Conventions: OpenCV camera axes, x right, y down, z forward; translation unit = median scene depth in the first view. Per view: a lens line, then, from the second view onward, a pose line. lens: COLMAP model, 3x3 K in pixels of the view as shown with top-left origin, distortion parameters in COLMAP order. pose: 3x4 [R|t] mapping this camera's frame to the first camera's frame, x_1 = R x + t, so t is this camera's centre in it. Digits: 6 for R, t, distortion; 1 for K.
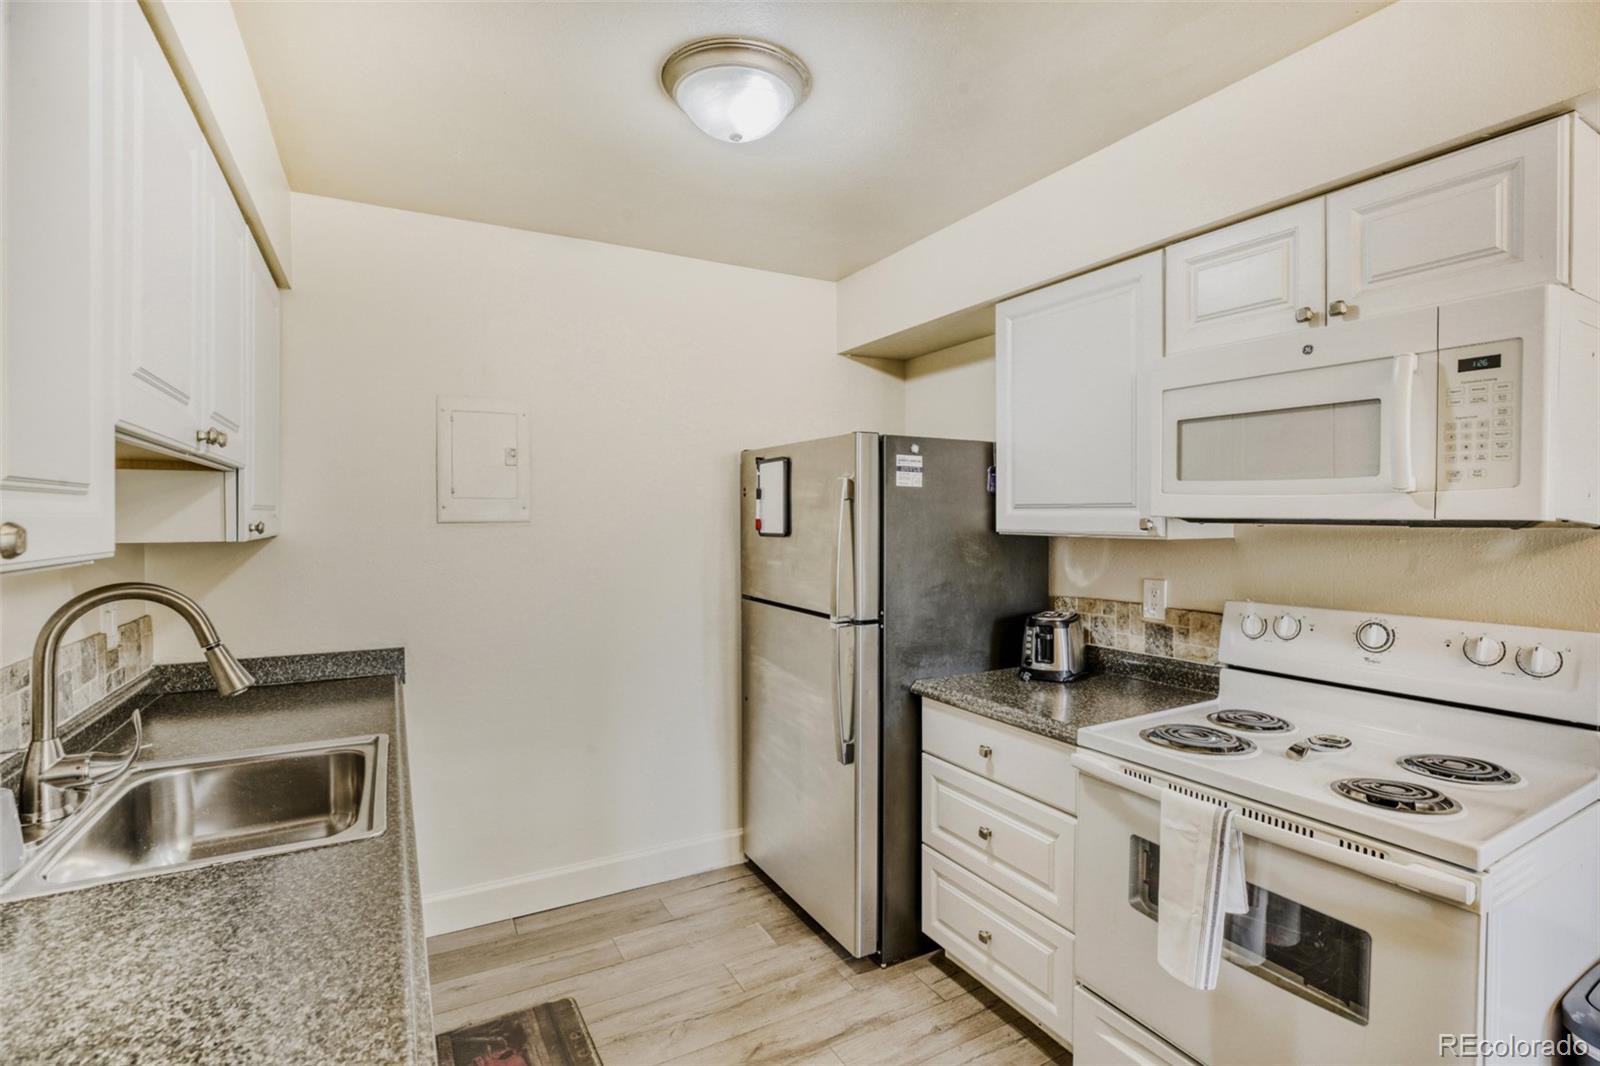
lens RADIAL K [[733.6, 0, 800.9], [0, 733.6, 529.0], [0, 0, 1]] dist [-0.020554, 0.000088]
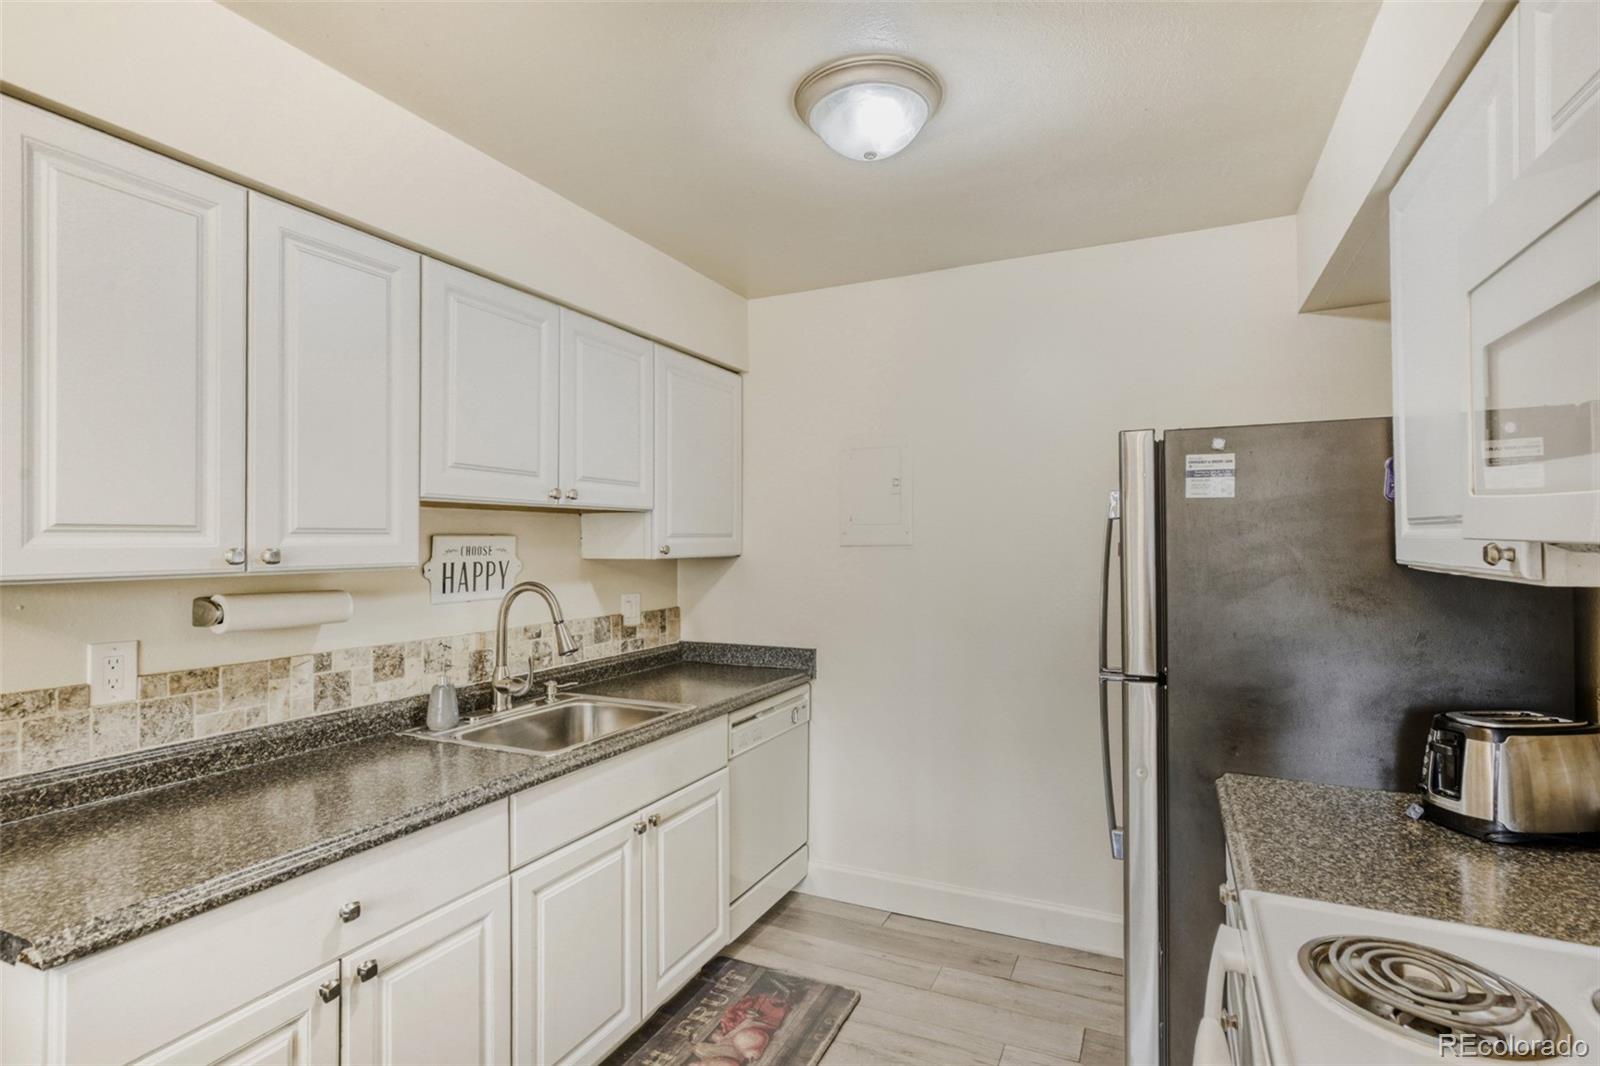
lens RADIAL K [[770.7, 0, 807.2], [0, 770.7, 535.5], [0, 0, 1]] dist [-0.003055, 0.000489]
pose [[0.594885, -0.008064, -0.803770, 0.518545], [-0.005966, 0.999878, -0.014448, -0.008060], [0.803789, 0.013391, 0.594764, 0.241960]]
